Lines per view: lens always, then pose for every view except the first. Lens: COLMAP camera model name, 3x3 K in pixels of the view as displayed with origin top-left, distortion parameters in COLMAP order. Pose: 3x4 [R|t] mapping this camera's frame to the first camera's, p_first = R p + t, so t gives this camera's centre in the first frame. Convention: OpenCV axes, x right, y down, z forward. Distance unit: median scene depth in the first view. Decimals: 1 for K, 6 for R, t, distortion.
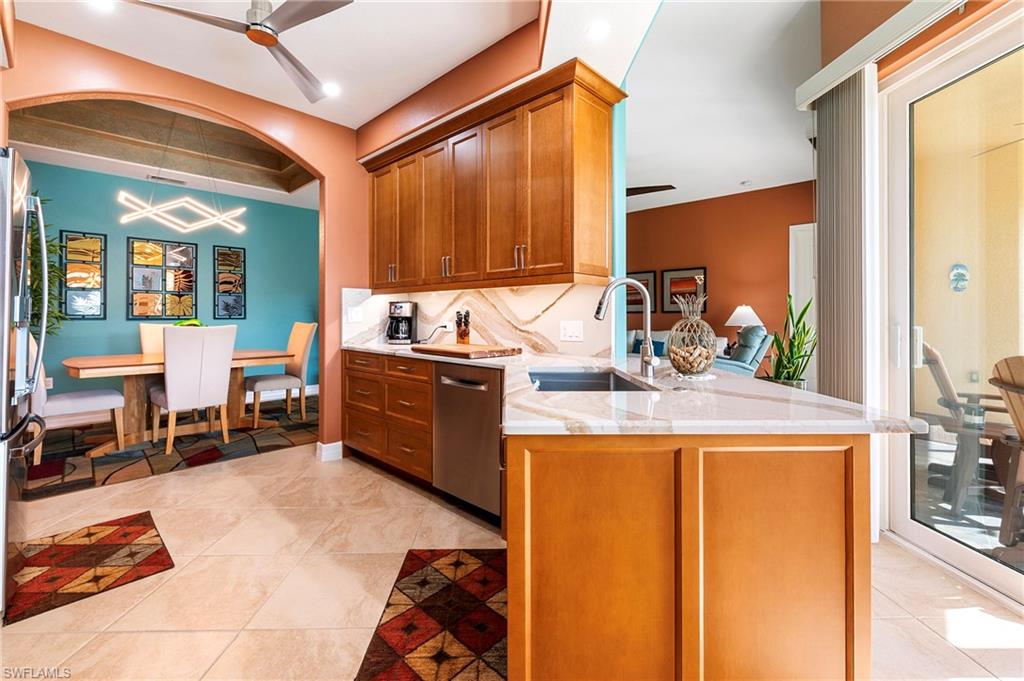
lens RADIAL K [[434.9, 0, 506.9], [0, 434.9, 314.3], [0, 0, 1]] dist [0.014009, -0.000178]
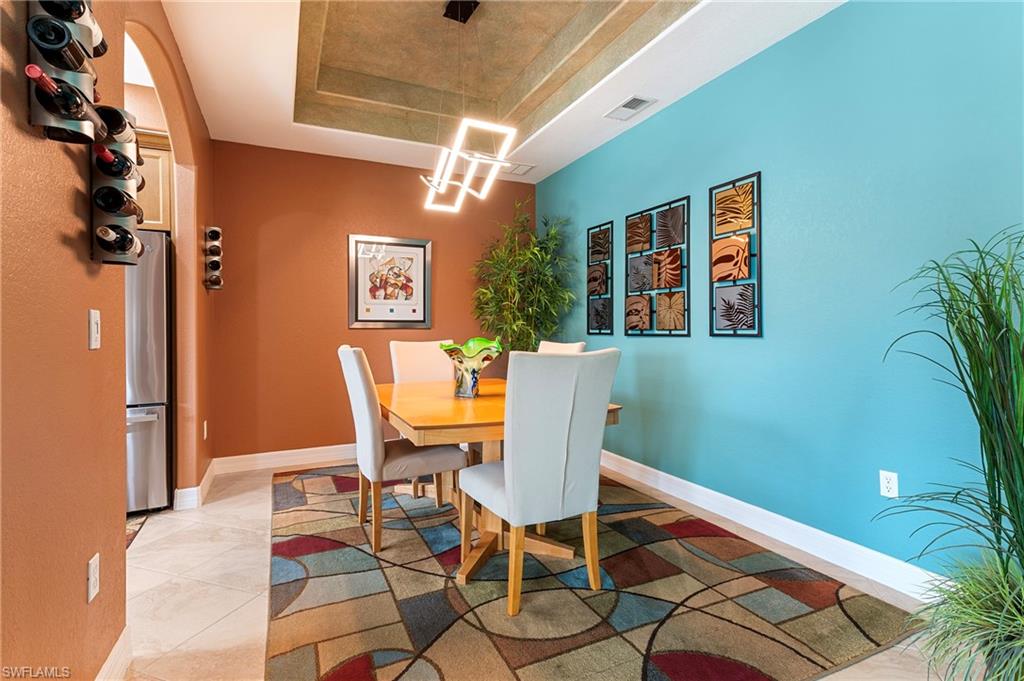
lens RADIAL K [[485.0, 0, 506.3], [0, 485.0, 329.5], [0, 0, 1]] dist [-0.010066, -0.000826]
pose [[-0.342242, 0.000148, -0.939612, -0.101319], [0.008485, 0.999960, -0.002933, 0.004037], [0.939573, -0.008976, -0.342230, 1.366285]]
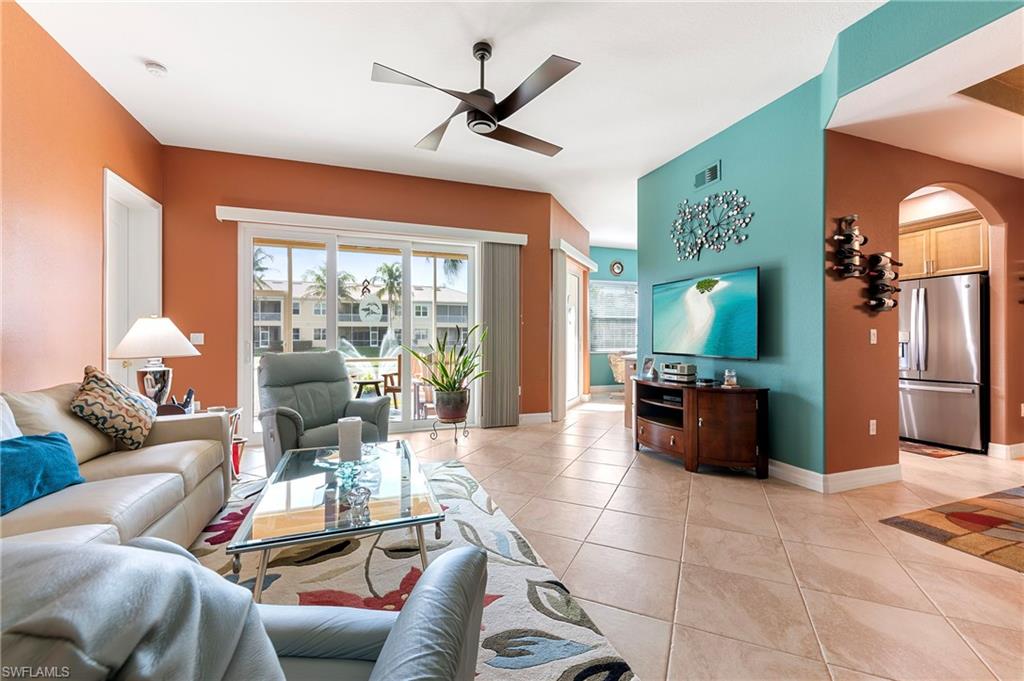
lens RADIAL K [[415.8, 0, 515.2], [0, 415.8, 337.6], [0, 0, 1]] dist [0.000721, 0.000087]
pose [[-0.904216, 0.001320, 0.427073, -0.038167], [-0.000901, 0.999987, -0.005000, 0.006990], [-0.427074, -0.004906, -0.904204, 2.026526]]
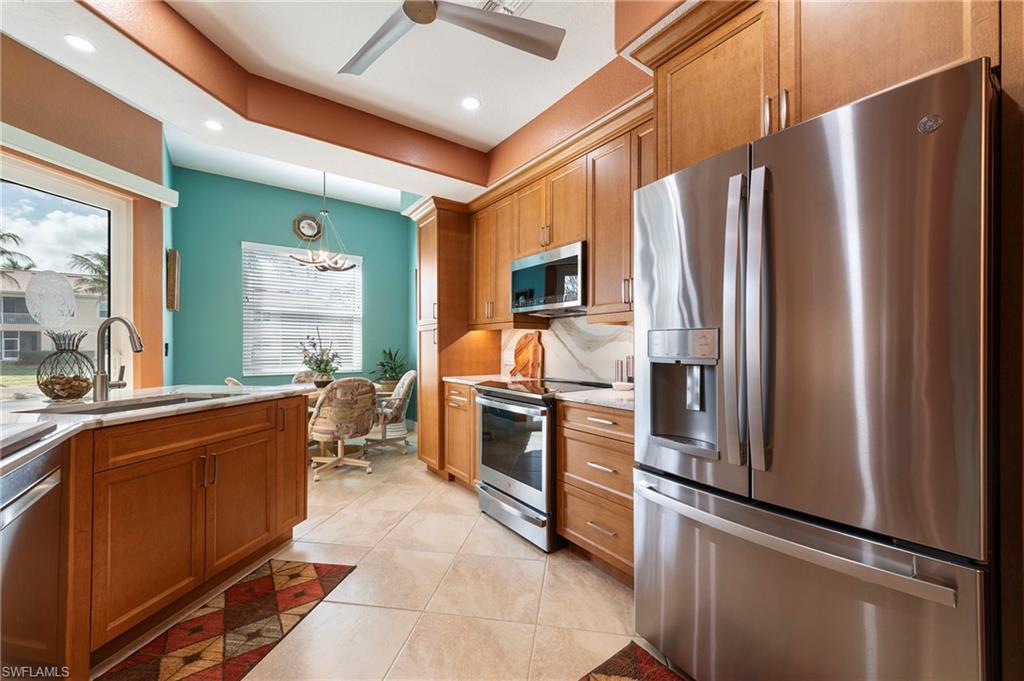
lens RADIAL K [[398.7, 0, 509.3], [0, 398.7, 346.5], [0, 0, 1]] dist [0.016241, 0.000079]
pose [[-0.984907, 0.001150, 0.173078, -0.425368], [0.000014, 0.999978, -0.006569, 0.002132], [-0.173082, -0.006468, -0.984886, 0.853205]]
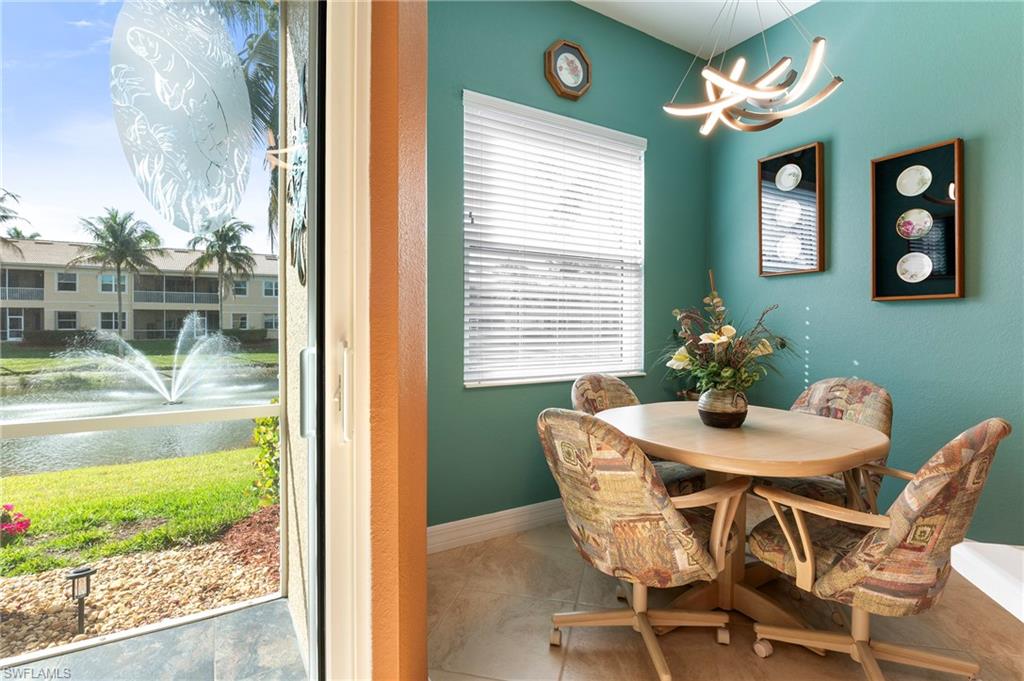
lens RADIAL K [[485.0, 0, 506.3], [0, 485.0, 329.5], [0, 0, 1]] dist [-0.010066, -0.000826]
pose [[-0.966242, 0.000577, 0.257634, 0.339372], [0.001627, 0.999991, 0.003860, 0.001464], [-0.257629, 0.004149, -0.966235, 0.430787]]
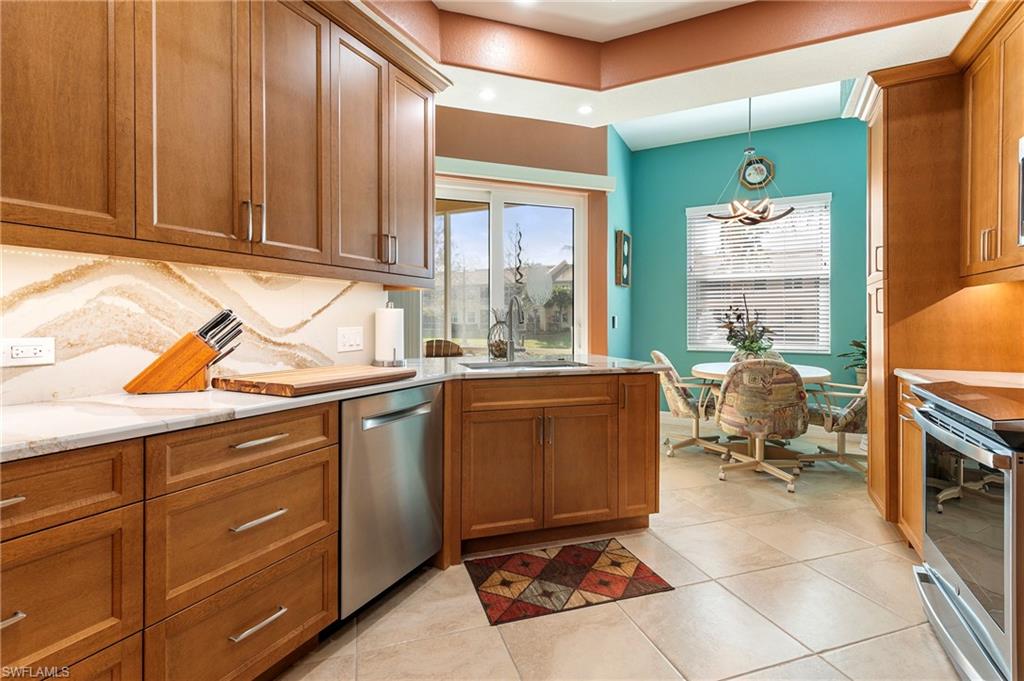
lens RADIAL K [[475.2, 0, 523.4], [0, 475.2, 327.3], [0, 0, 1]] dist [0.001261, -0.000424]
pose [[-0.310653, -0.011033, 0.950459, -0.570917], [-0.001936, 0.999938, 0.010975, 0.003502], [-0.950521, 0.001569, -0.310655, 0.668711]]
